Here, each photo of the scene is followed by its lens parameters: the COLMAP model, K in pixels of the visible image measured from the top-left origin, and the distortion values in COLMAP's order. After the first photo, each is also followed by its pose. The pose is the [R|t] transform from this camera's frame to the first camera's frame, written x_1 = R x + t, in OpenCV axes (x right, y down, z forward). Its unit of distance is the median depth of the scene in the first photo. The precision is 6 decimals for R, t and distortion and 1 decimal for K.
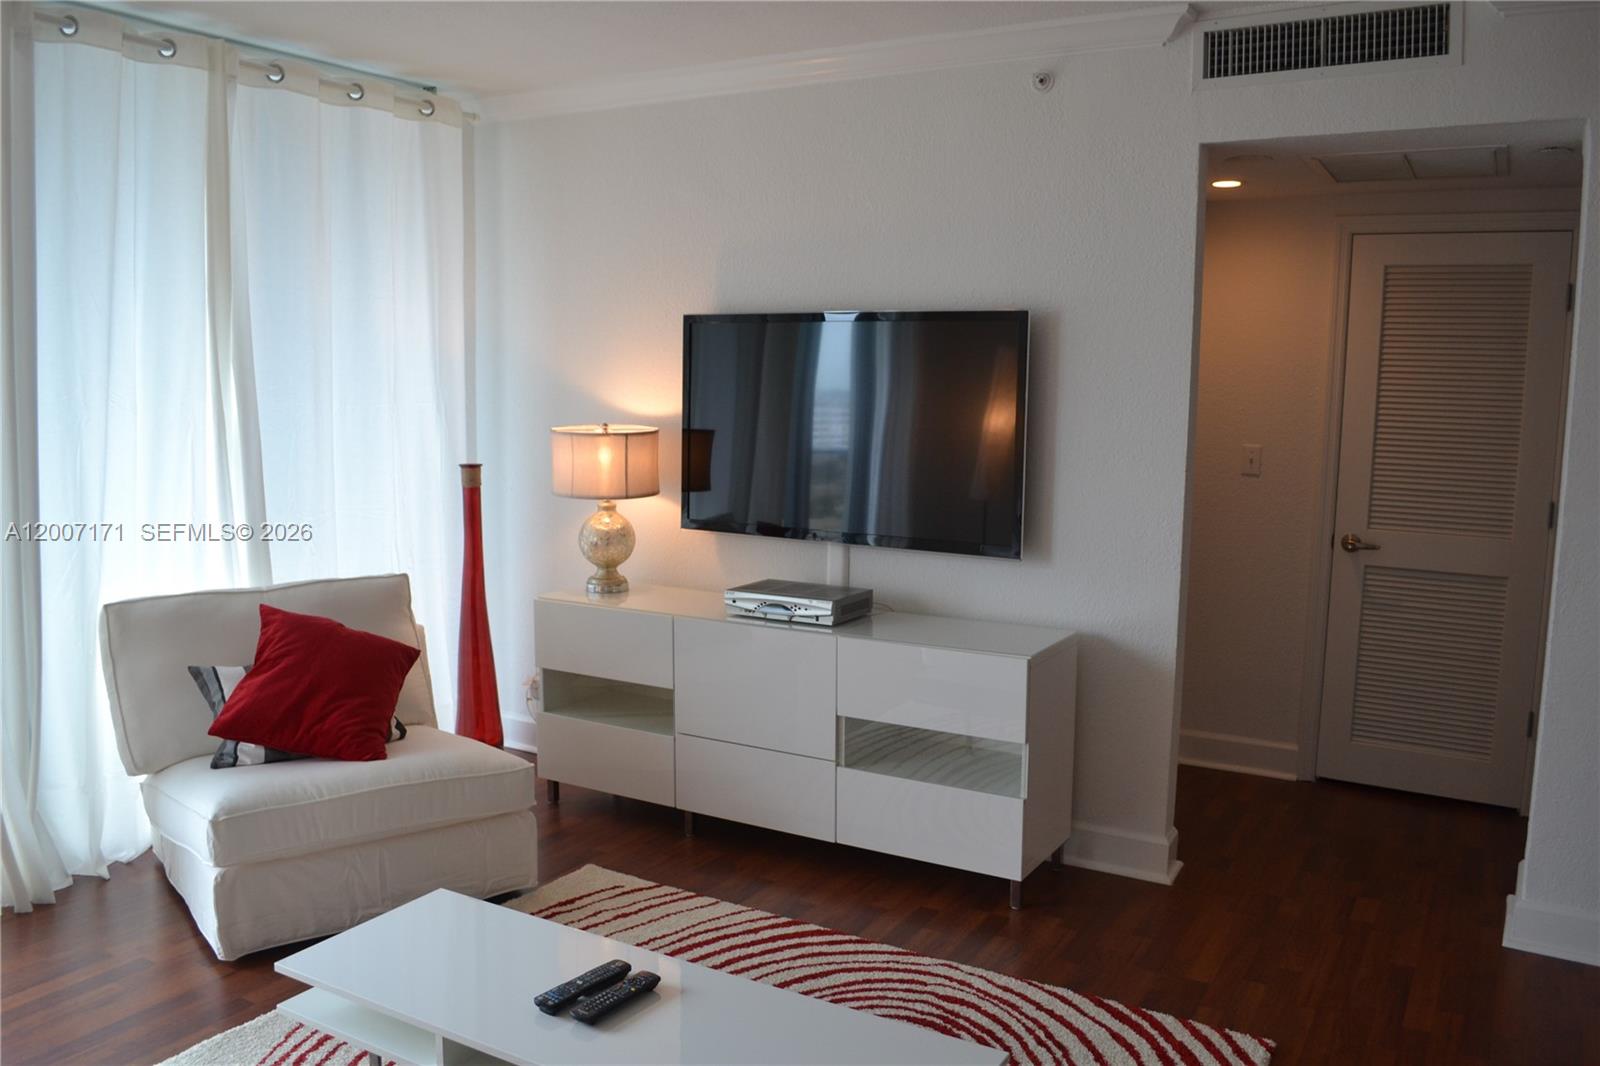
lens RADIAL K [[1278.0, 0, 800.0], [0, 1278.0, 533.0], [0, 0, 1]] dist [-0.083905, 0.002041]
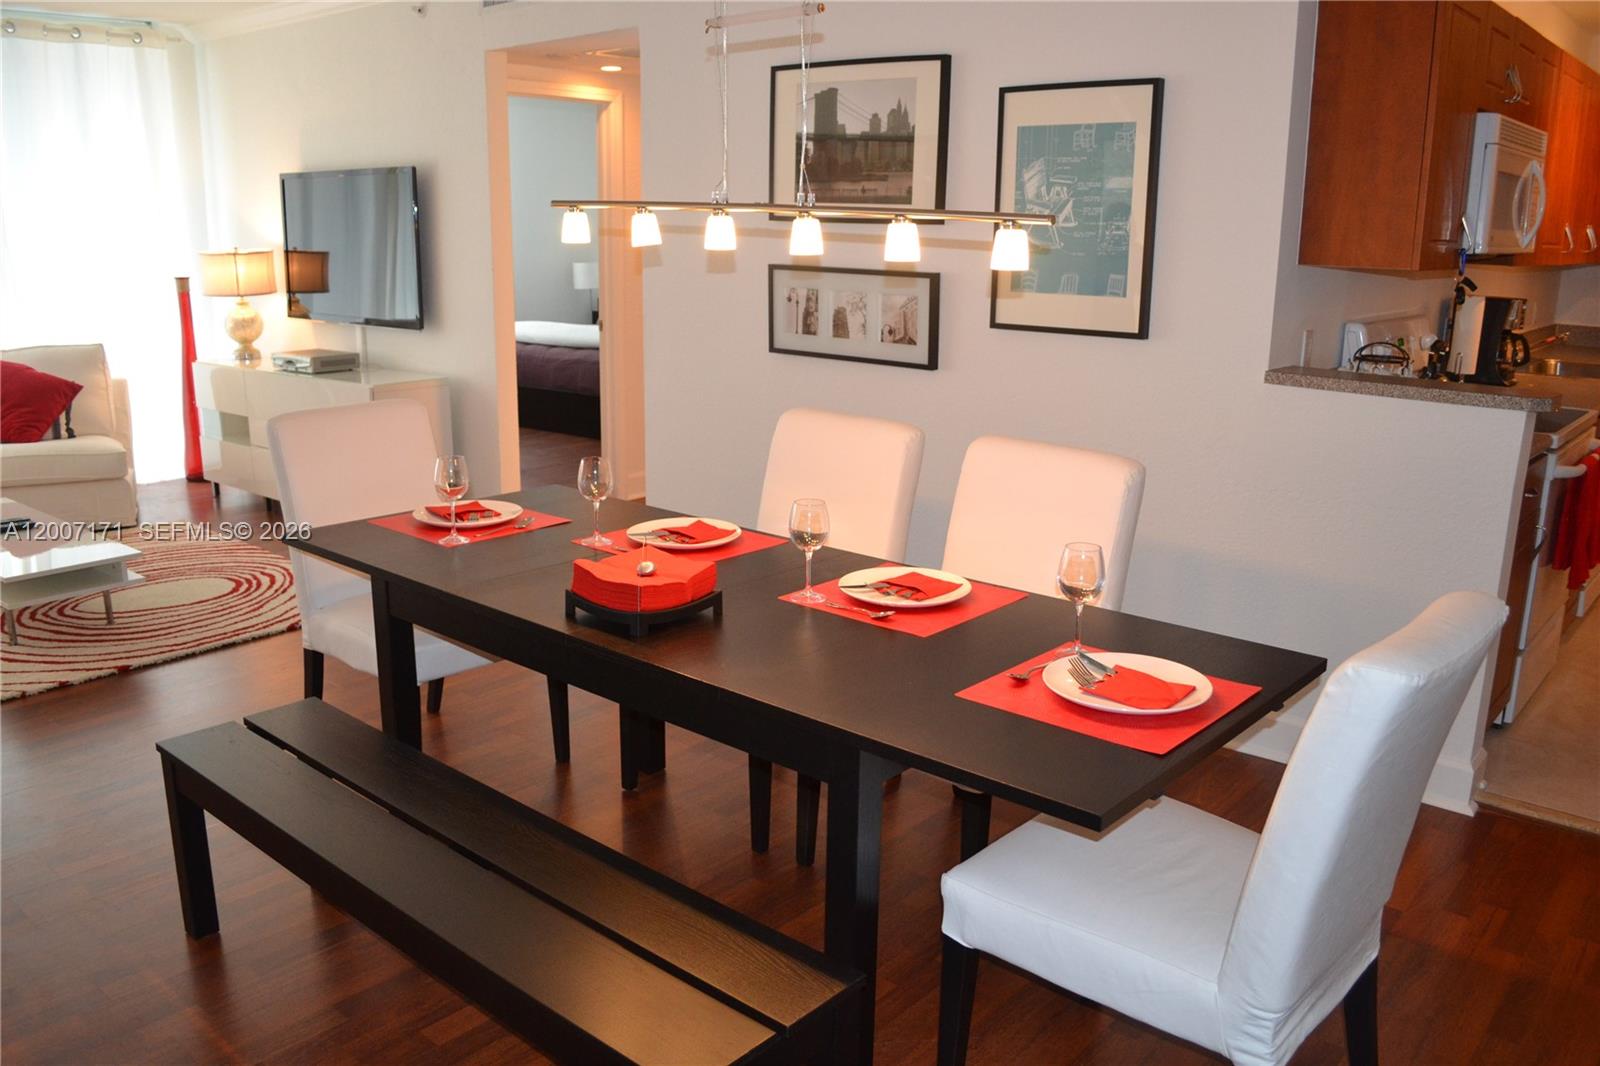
lens RADIAL K [[1278.0, 0, 800.0], [0, 1278.0, 533.0], [0, 0, 1]] dist [-0.083905, 0.002041]
pose [[0.986050, 0.037006, -0.162283, 0.758288], [-0.018094, 0.993026, 0.116500, 0.065944], [0.165462, -0.111939, 0.979843, -0.385459]]
